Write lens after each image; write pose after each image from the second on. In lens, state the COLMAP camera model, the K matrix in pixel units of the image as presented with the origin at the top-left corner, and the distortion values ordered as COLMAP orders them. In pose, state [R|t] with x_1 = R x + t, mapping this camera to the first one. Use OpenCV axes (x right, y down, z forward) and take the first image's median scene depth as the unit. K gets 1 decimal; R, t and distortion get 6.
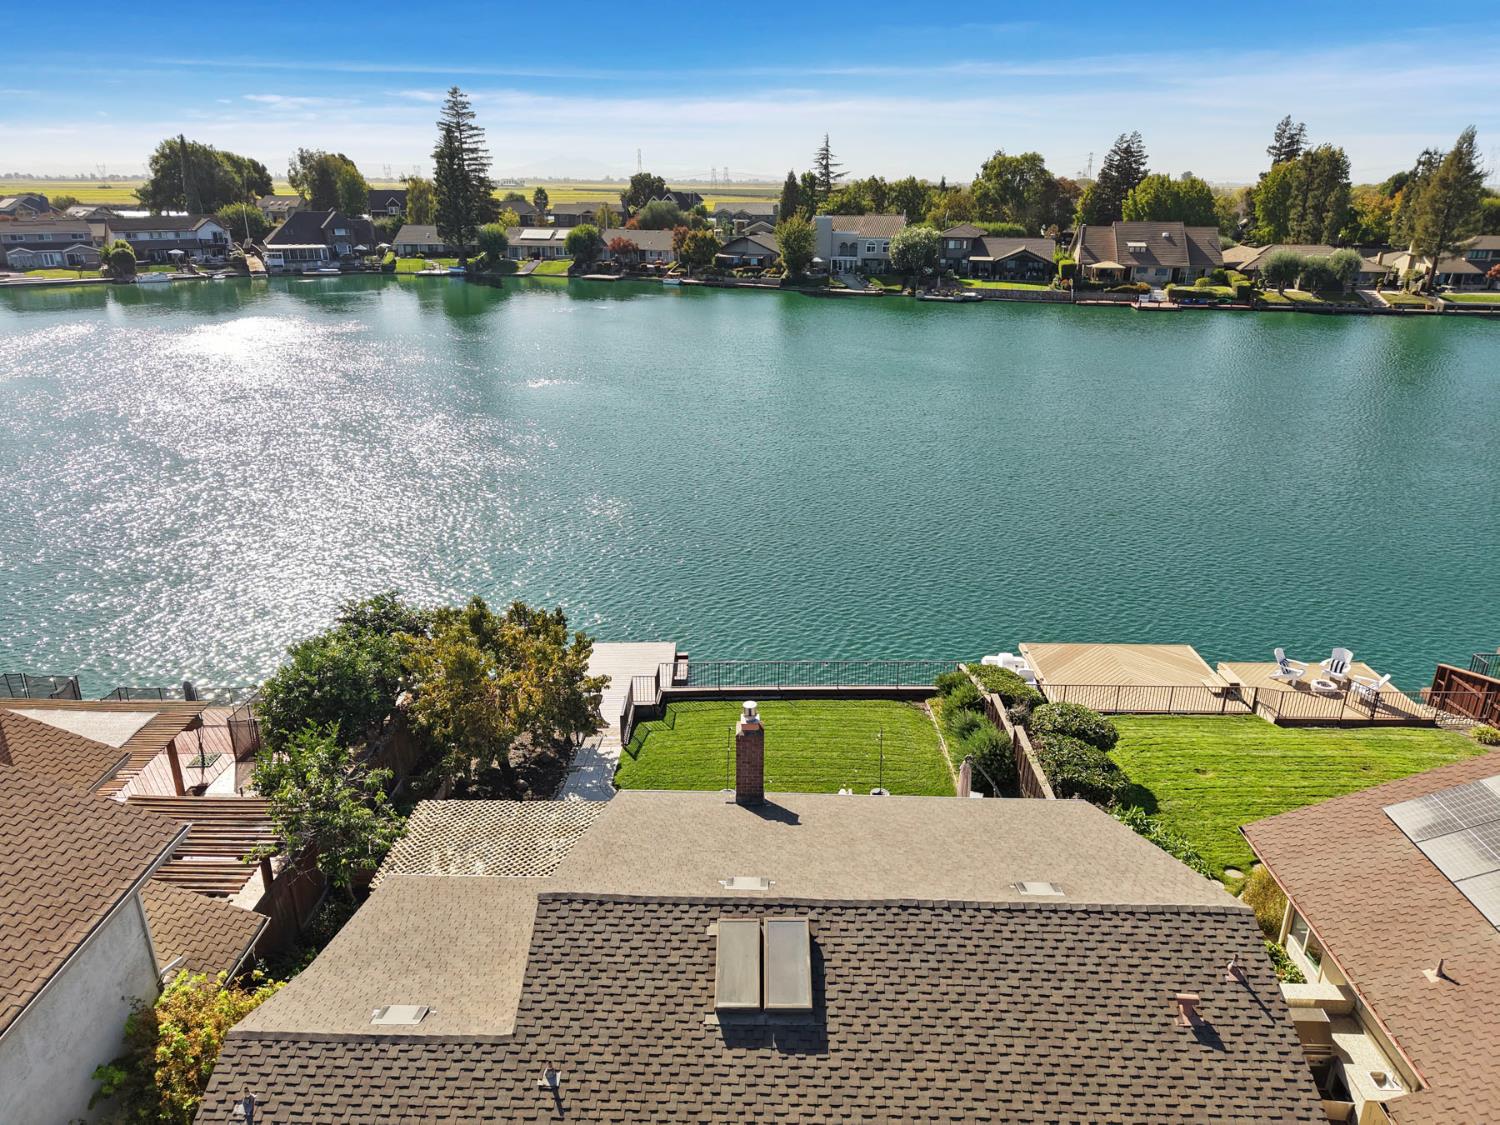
lens RADIAL K [[1005.7, 0, 751.8], [0, 1005.7, 561.3], [0, 0, 1]] dist [0.019586, -0.016124]
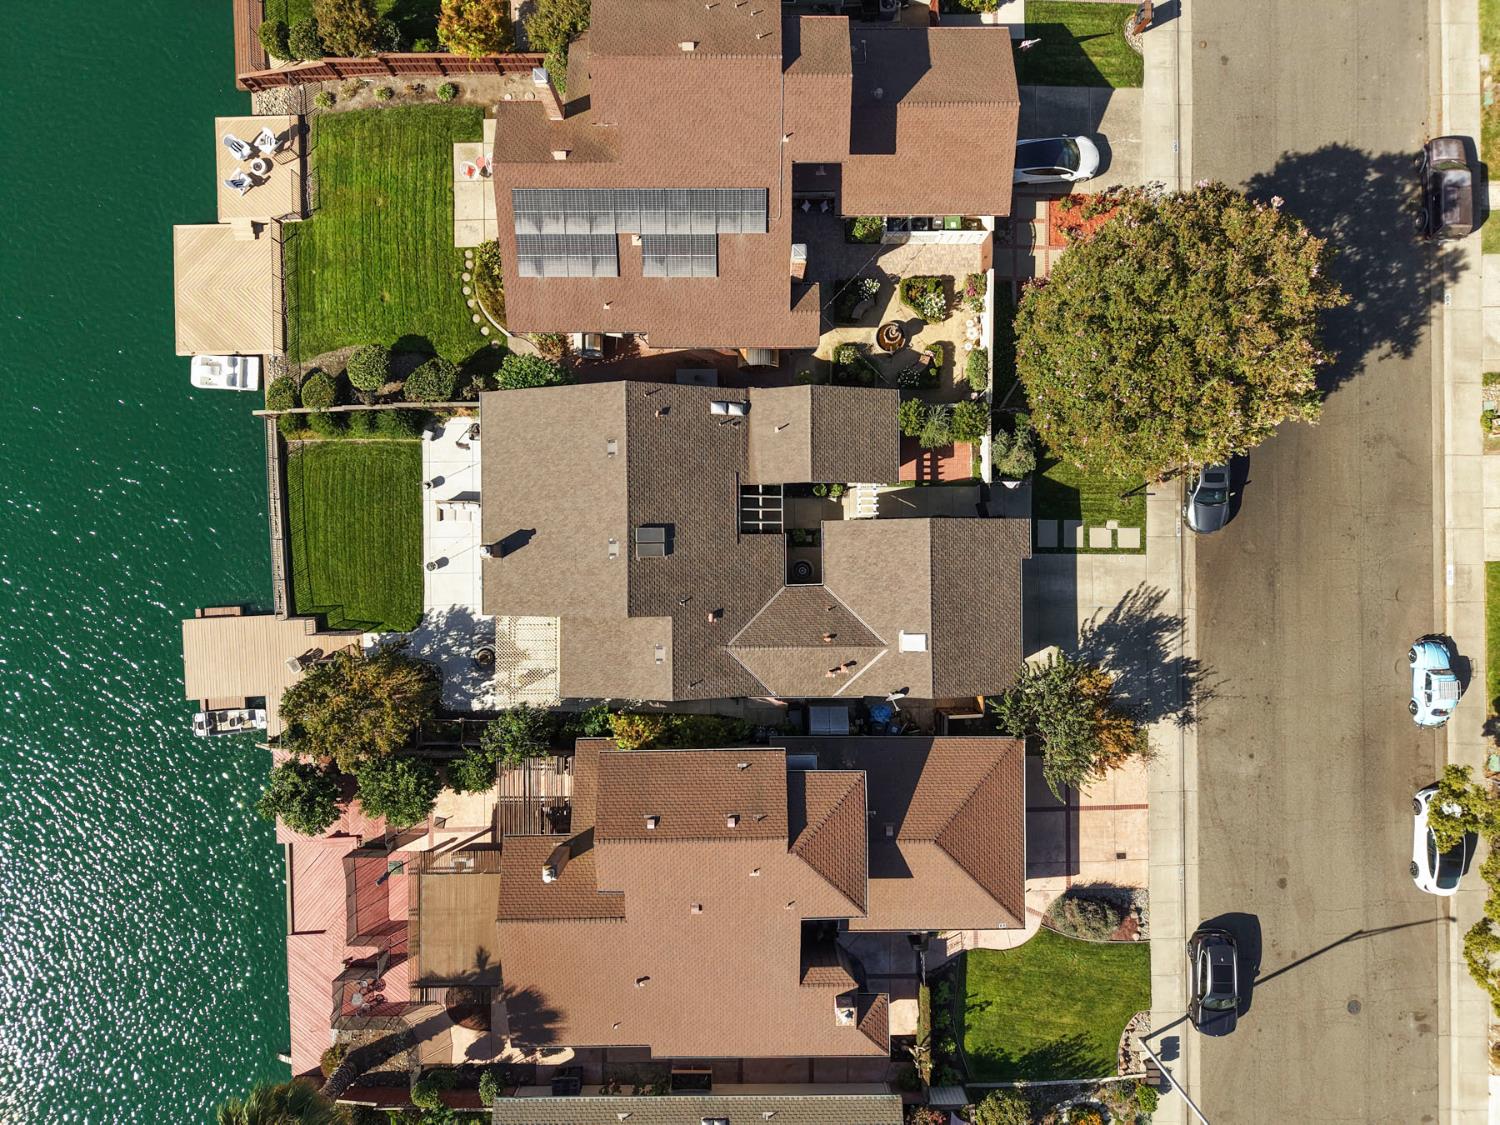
lens RADIAL K [[1011.4, 0, 754.5], [0, 1011.4, 562.6], [0, 0, 1]] dist [0.008397, -0.005435]
pose [[-0.027482, -0.999621, -0.001833, -0.004072], [0.348534, -0.011300, 0.937228, -0.182059], [-0.936893, 0.025119, 0.348712, -0.030187]]
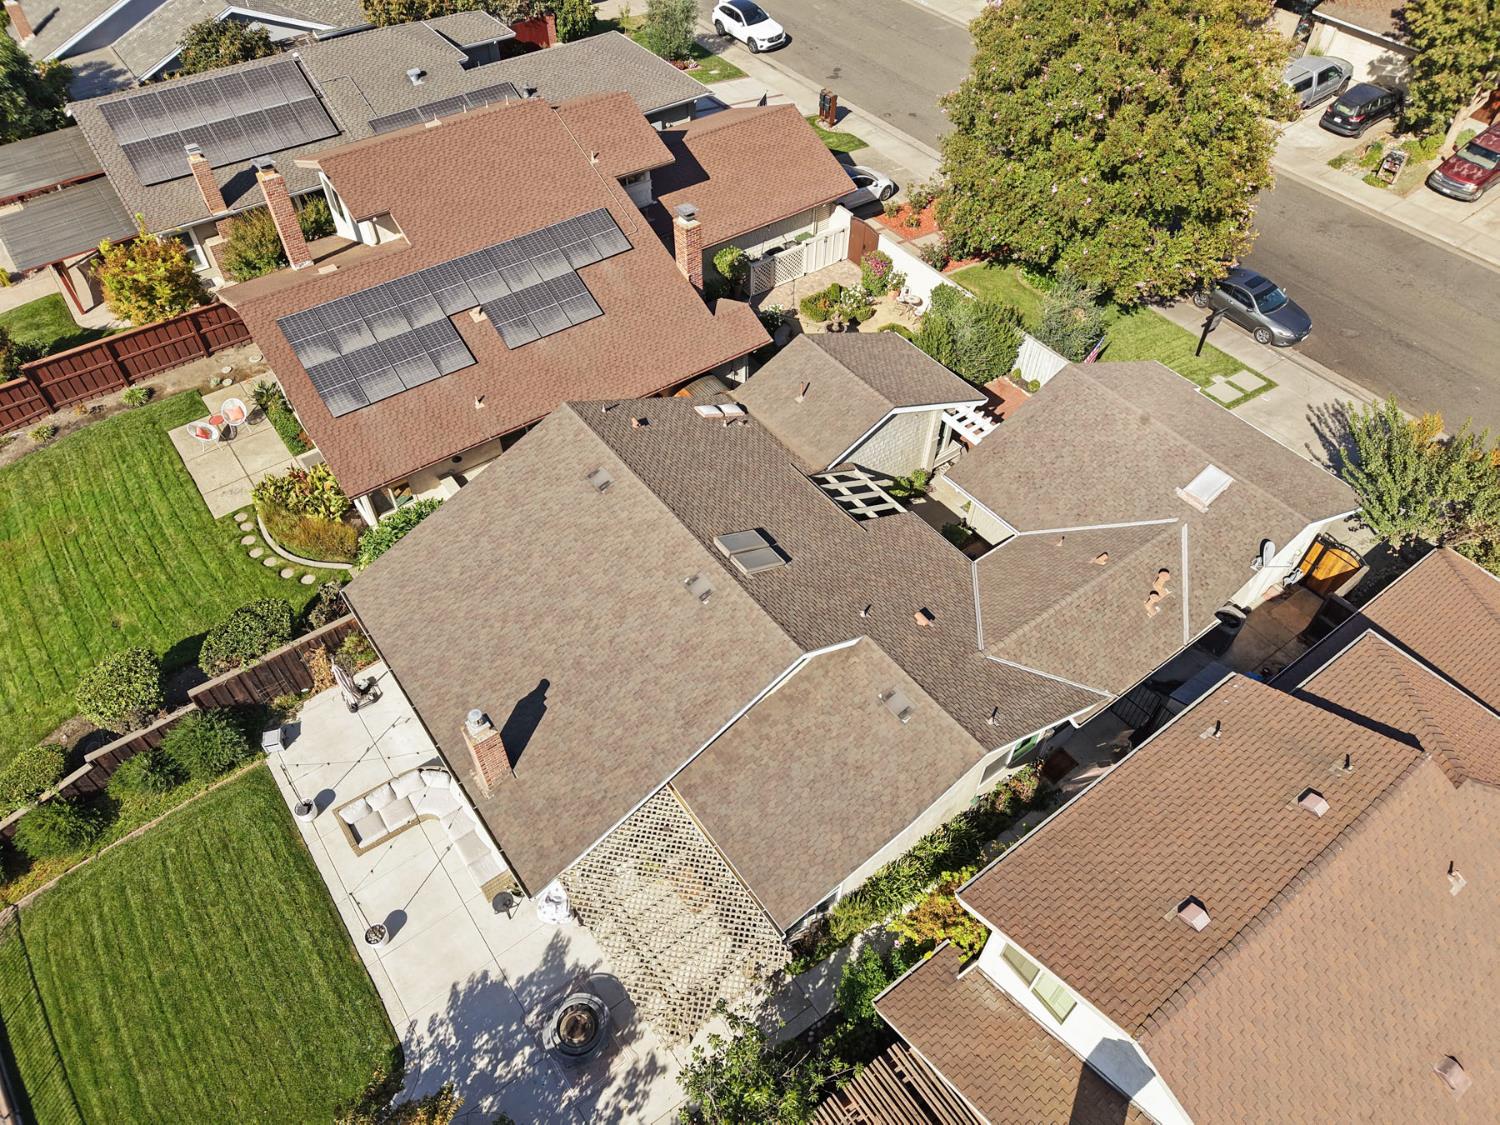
lens RADIAL K [[1005.7, 0, 751.8], [0, 1005.7, 561.3], [0, 0, 1]] dist [0.019586, -0.016124]
pose [[-0.609961, -0.597132, 0.520941, -0.066224], [0.269439, 0.461946, 0.844990, -0.076911], [-0.745218, 0.655773, -0.120879, 0.090227]]
